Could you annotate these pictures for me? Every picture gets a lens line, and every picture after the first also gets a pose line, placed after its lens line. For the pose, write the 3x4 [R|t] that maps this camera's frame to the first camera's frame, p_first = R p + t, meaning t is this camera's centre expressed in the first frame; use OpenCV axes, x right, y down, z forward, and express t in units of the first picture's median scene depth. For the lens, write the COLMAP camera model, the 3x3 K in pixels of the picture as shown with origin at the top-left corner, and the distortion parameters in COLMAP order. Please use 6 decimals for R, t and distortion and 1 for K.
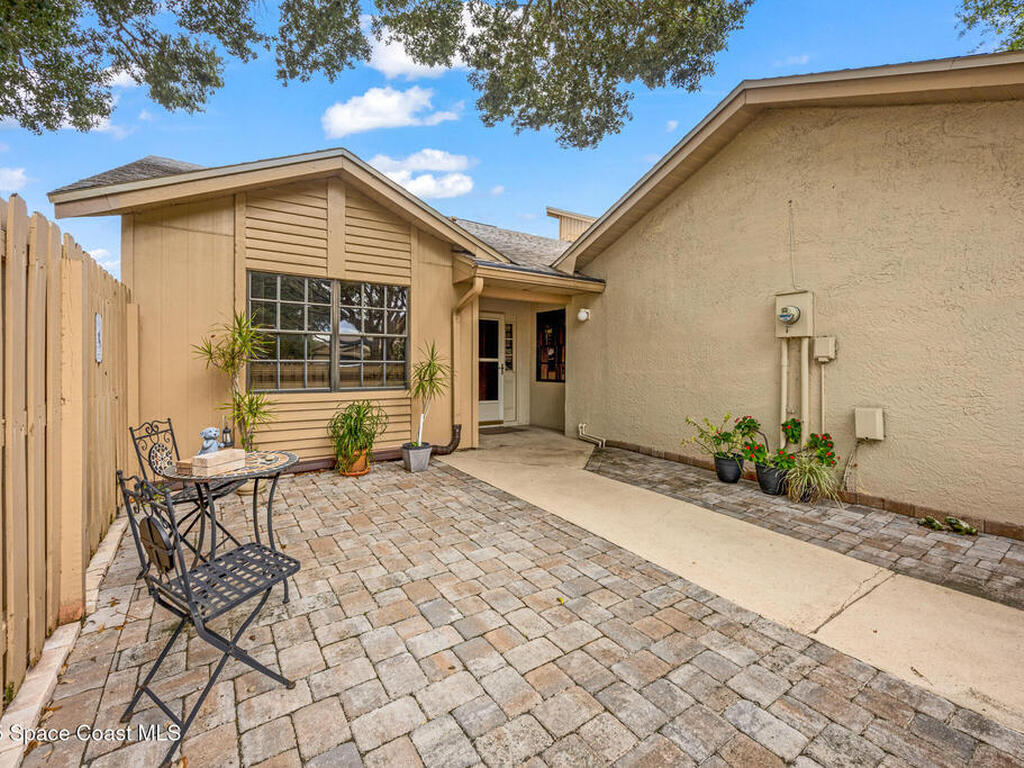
lens RADIAL K [[458.8, 0, 506.1], [0, 458.8, 365.8], [0, 0, 1]] dist [-0.004427, -0.000382]
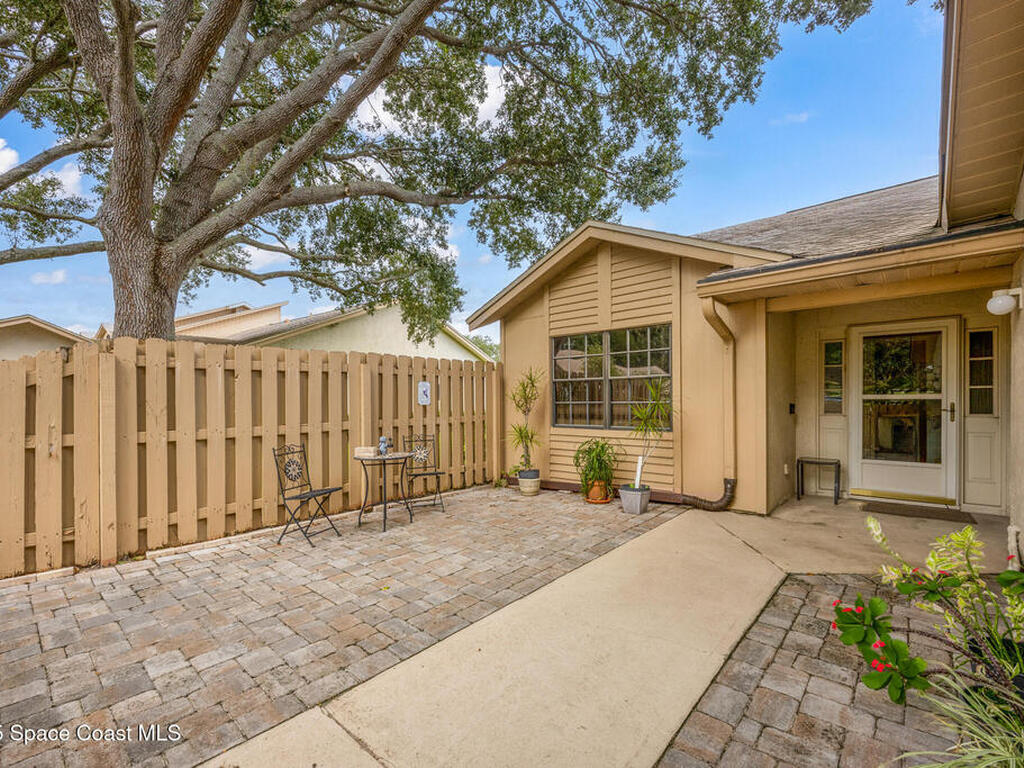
lens RADIAL K [[458.8, 0, 499.2], [0, 458.8, 406.4], [0, 0, 1]] dist [-0.004427, -0.000382]
pose [[0.226780, 0.000990, -0.973946, 0.923328], [0.000059, 0.999999, 0.001031, -0.001687], [0.973946, -0.000291, 0.226780, 0.648934]]
